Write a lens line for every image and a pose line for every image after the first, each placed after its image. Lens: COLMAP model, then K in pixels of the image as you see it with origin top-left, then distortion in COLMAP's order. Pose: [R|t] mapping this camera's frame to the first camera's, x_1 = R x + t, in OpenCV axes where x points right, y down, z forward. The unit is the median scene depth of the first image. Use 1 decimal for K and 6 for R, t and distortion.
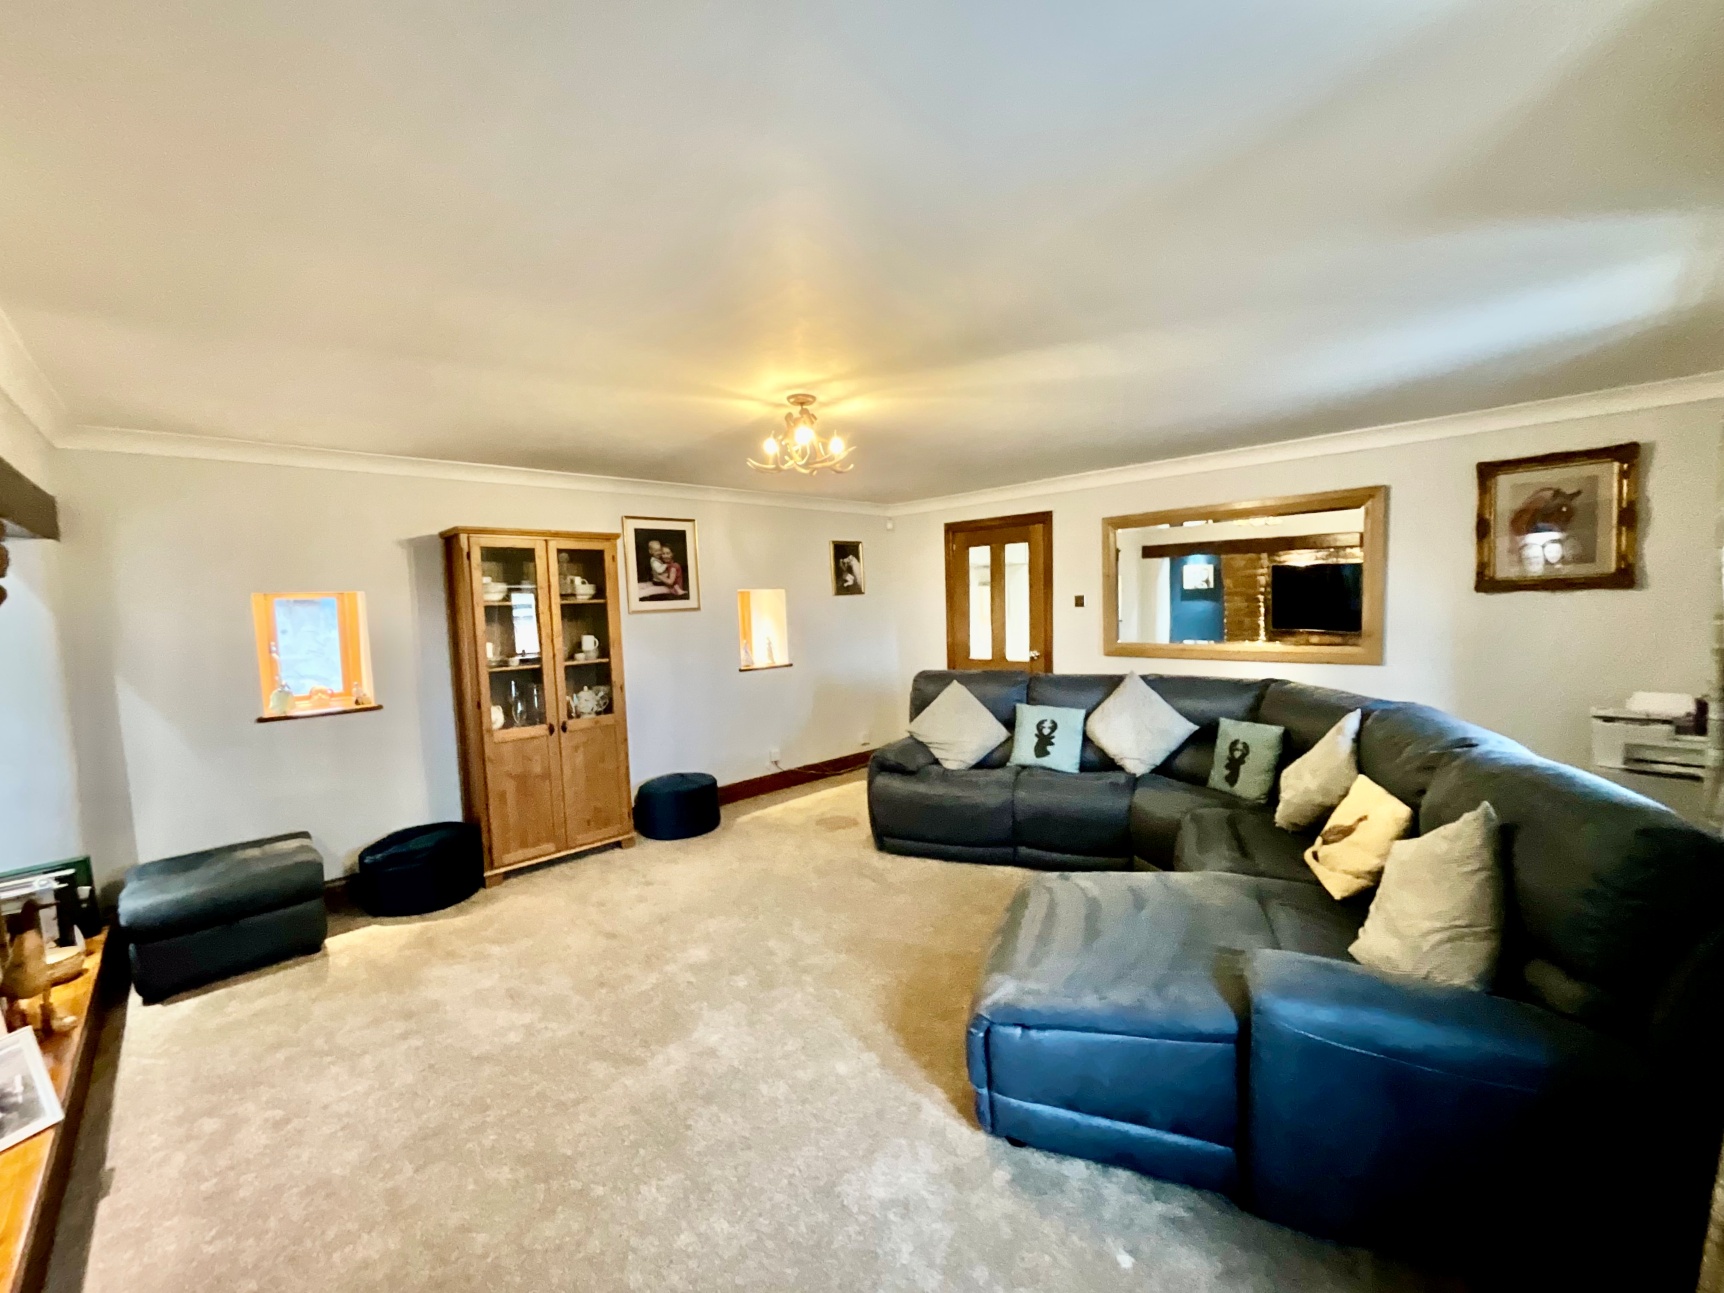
lens RADIAL K [[724.4, 0, 858.3], [0, 724.4, 649.4], [0, 0, 1]] dist [0.001168, 0.000992]
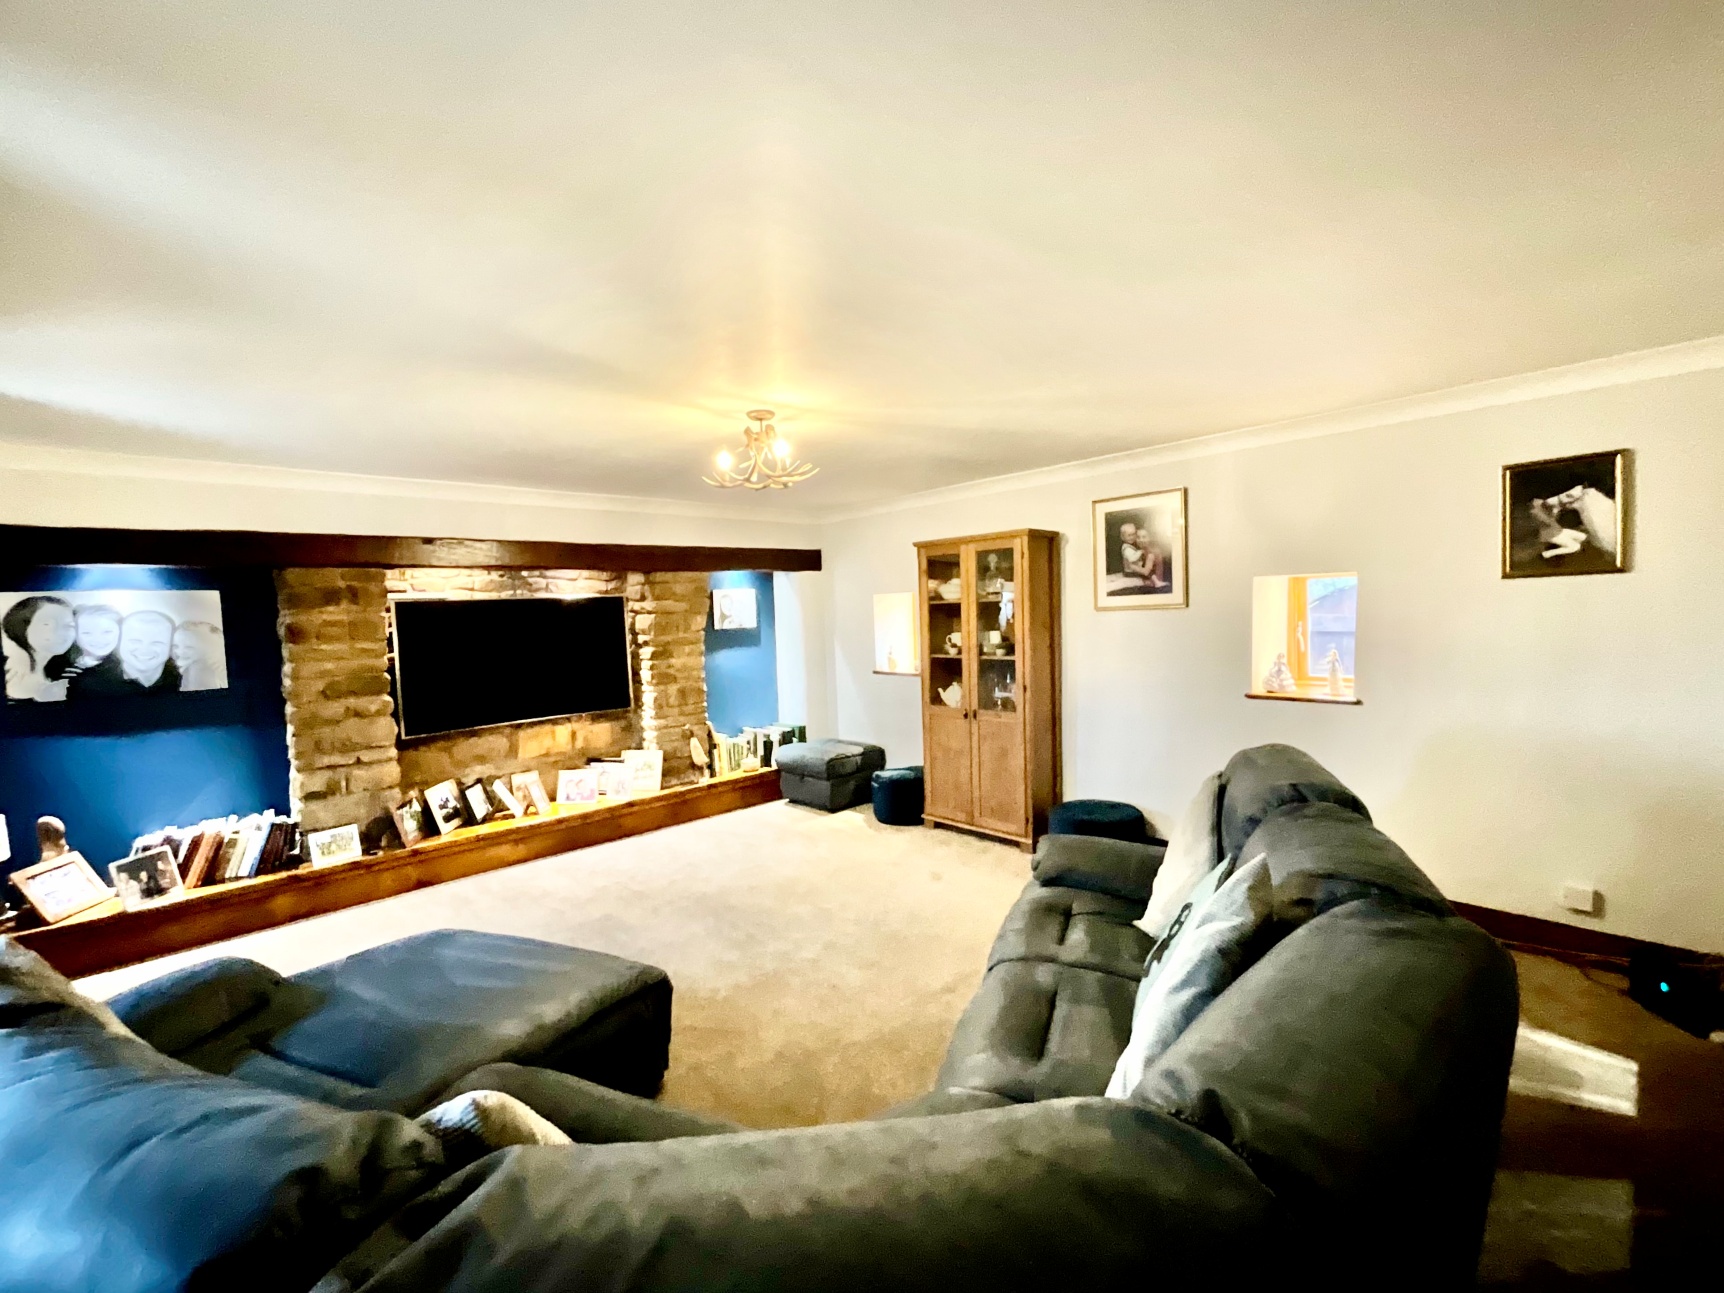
lens RADIAL K [[724.4, 0, 858.3], [0, 724.4, 649.4], [0, 0, 1]] dist [0.001168, 0.000992]
pose [[-0.019796, 0.088330, -0.995894, 0.574433], [-0.029734, 0.995597, 0.088895, -0.070637], [0.999362, 0.031372, -0.017083, 0.708951]]
